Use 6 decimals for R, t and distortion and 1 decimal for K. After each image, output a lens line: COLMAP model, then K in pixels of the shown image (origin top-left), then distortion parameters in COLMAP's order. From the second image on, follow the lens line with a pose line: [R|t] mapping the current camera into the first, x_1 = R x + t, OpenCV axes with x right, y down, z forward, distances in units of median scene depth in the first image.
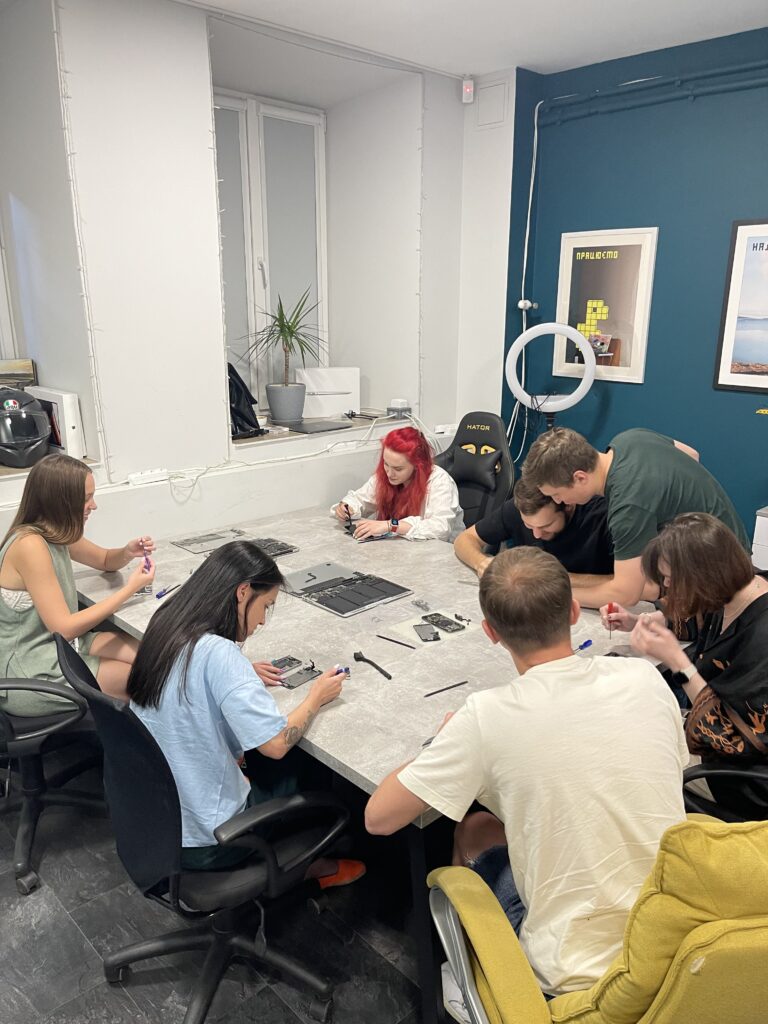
lens RADIAL K [[777.2, 0, 389.3], [0, 777.2, 526.7], [0, 0, 1]] dist [0.054854, -0.061516]
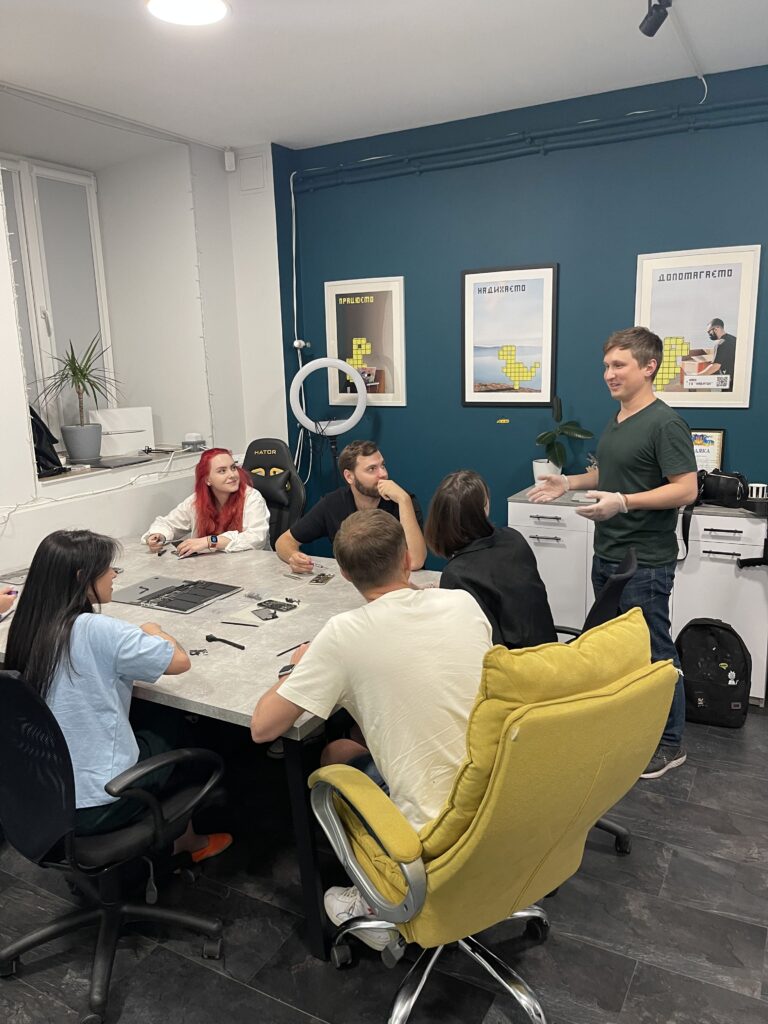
lens RADIAL K [[777.2, 0, 380.4], [0, 777.2, 513.9], [0, 0, 1]] dist [0.054854, -0.061516]
pose [[0.955534, -0.093727, 0.279590, -0.060878], [0.115357, 0.991393, -0.061903, 0.050149], [-0.271382, 0.091403, 0.958122, -0.105513]]
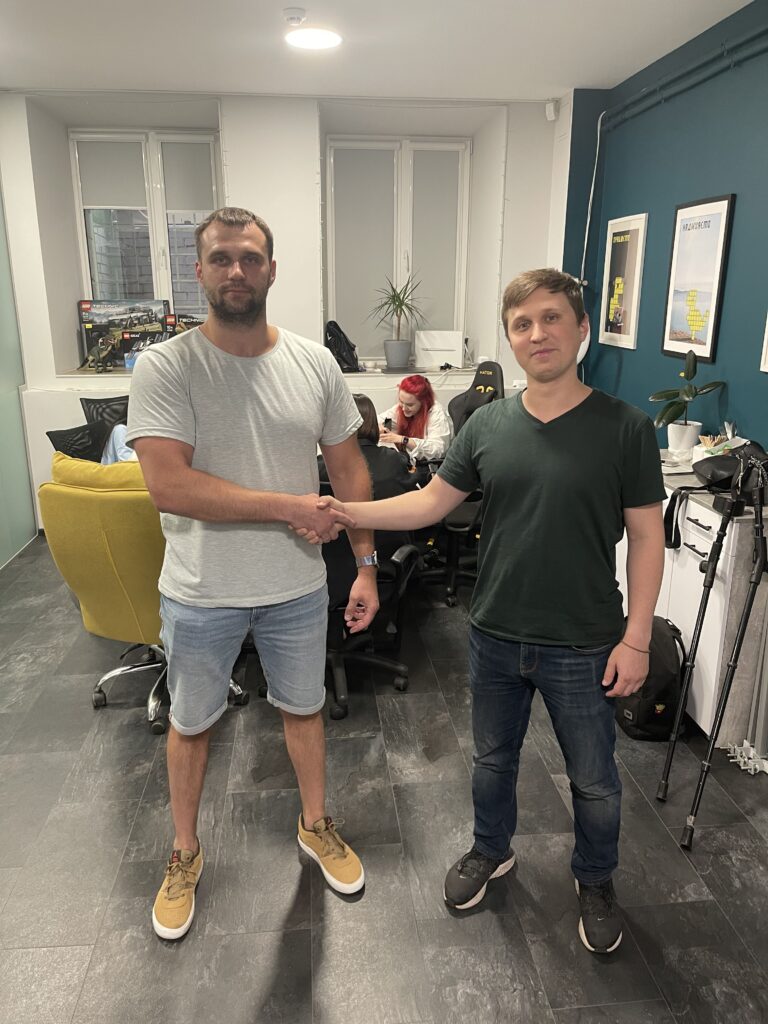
lens RADIAL K [[777.2, 0, 377.3], [0, 777.2, 515.5], [0, 0, 1]] dist [0.054854, -0.061516]
pose [[0.783428, 0.170328, -0.597687, 0.808886], [-0.172330, 0.983536, 0.054402, 0.063879], [0.597113, 0.060379, 0.799882, -0.139921]]
